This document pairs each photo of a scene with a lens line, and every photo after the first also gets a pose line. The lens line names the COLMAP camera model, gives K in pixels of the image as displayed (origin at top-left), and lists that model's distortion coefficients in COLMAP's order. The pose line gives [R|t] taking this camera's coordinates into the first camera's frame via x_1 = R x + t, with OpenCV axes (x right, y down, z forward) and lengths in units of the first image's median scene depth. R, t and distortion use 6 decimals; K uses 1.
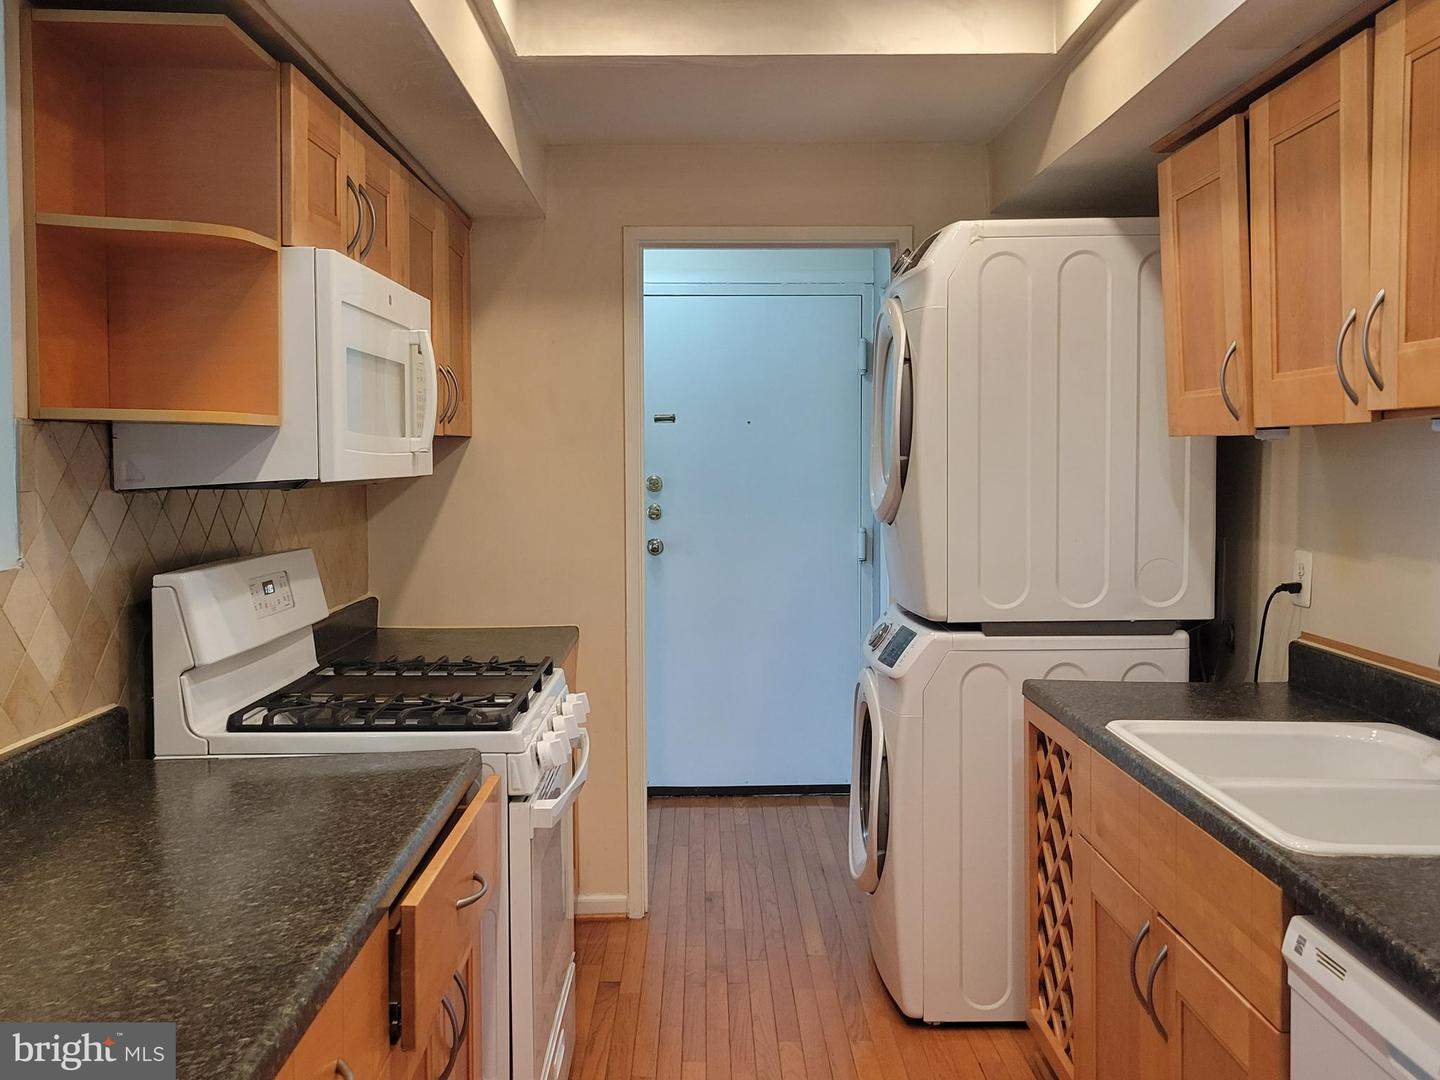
lens RADIAL K [[1342.8, 0, 714.7], [0, 1342.8, 542.8], [0, 0, 1]] dist [0.035113, 0.000000]
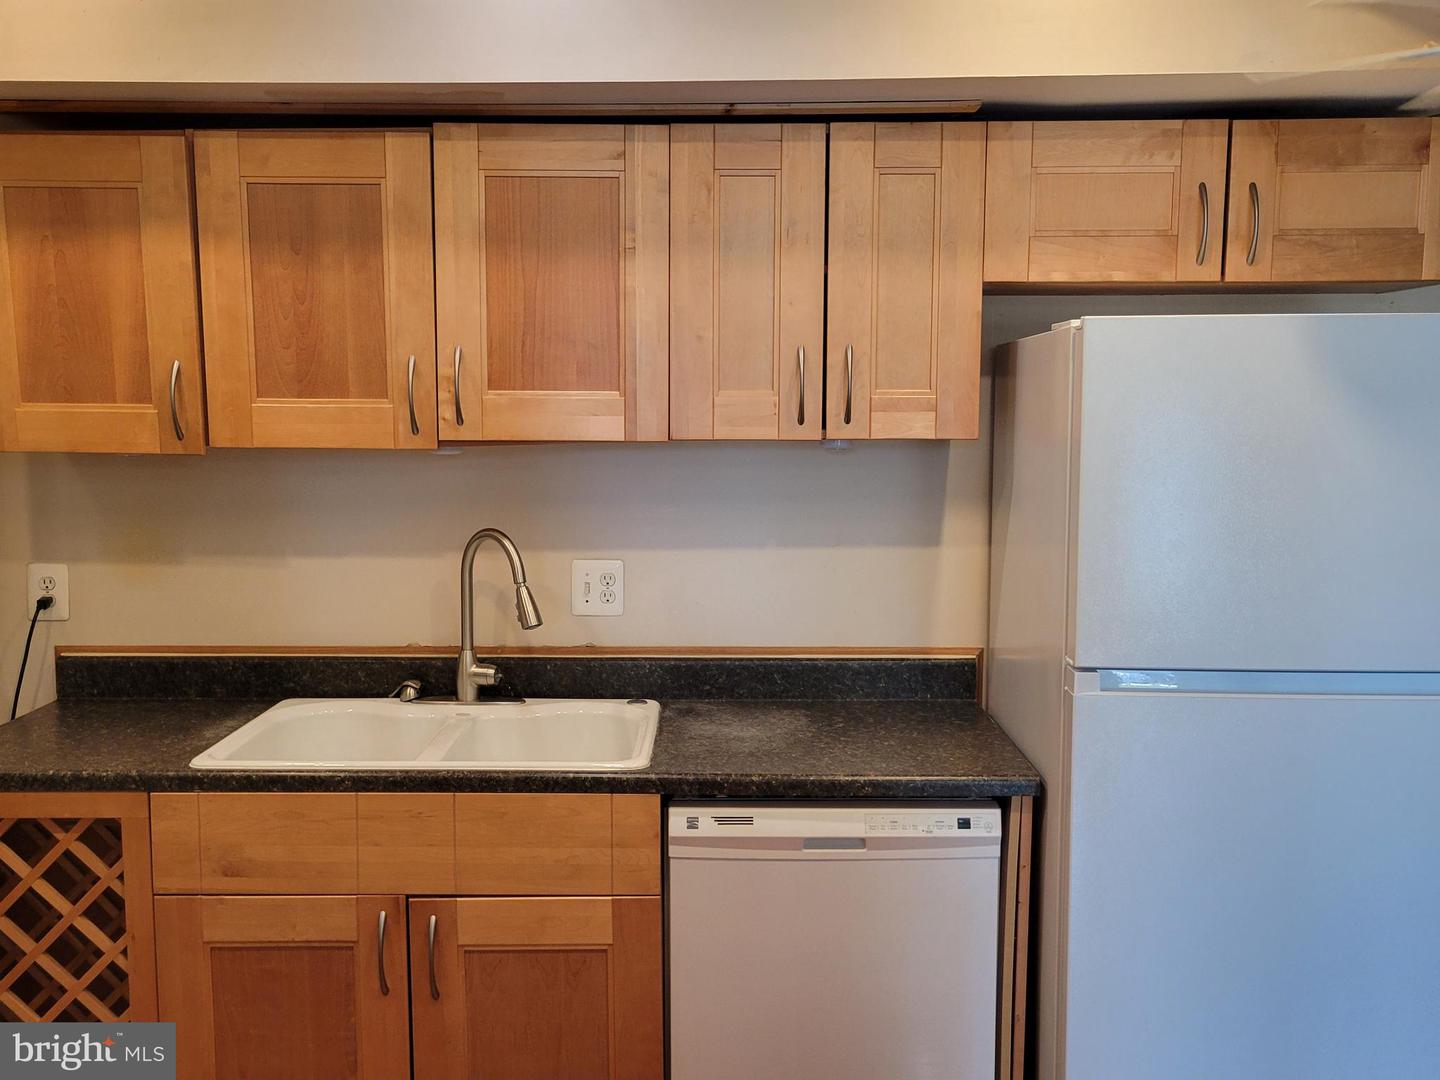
lens RADIAL K [[1342.8, 0, 715.1], [0, 1342.8, 538.9], [0, 0, 1]] dist [0.035113, 0.000000]
pose [[0.016435, -0.100306, 0.994821, -0.537529], [0.060323, 0.993242, 0.099151, -0.081524], [-0.998044, 0.058381, 0.022375, 0.511167]]
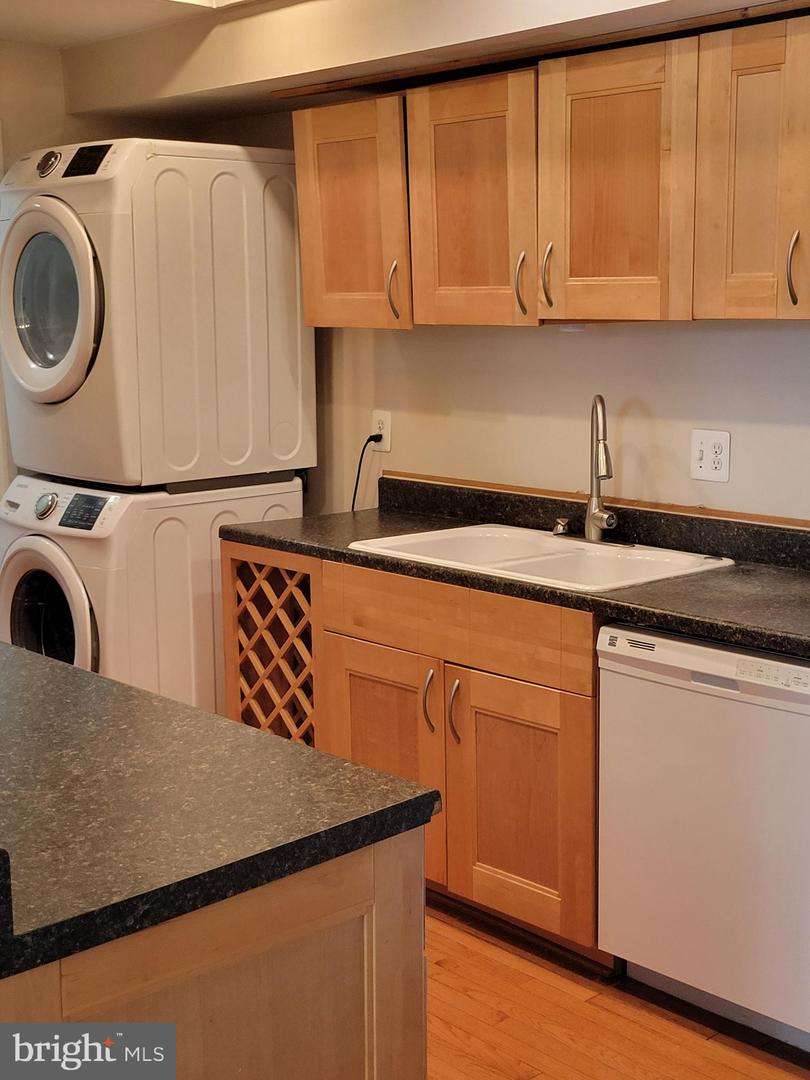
lens RADIAL K [[1448.6, 0, 411.0], [0, 1448.6, 538.4], [0, 0, 1]] dist [0.004766, 0.000000]
pose [[0.737803, -0.106728, 0.666526, -0.538477], [0.043455, 0.992883, 0.110884, -0.027208], [-0.673616, -0.052846, 0.737190, -0.100215]]
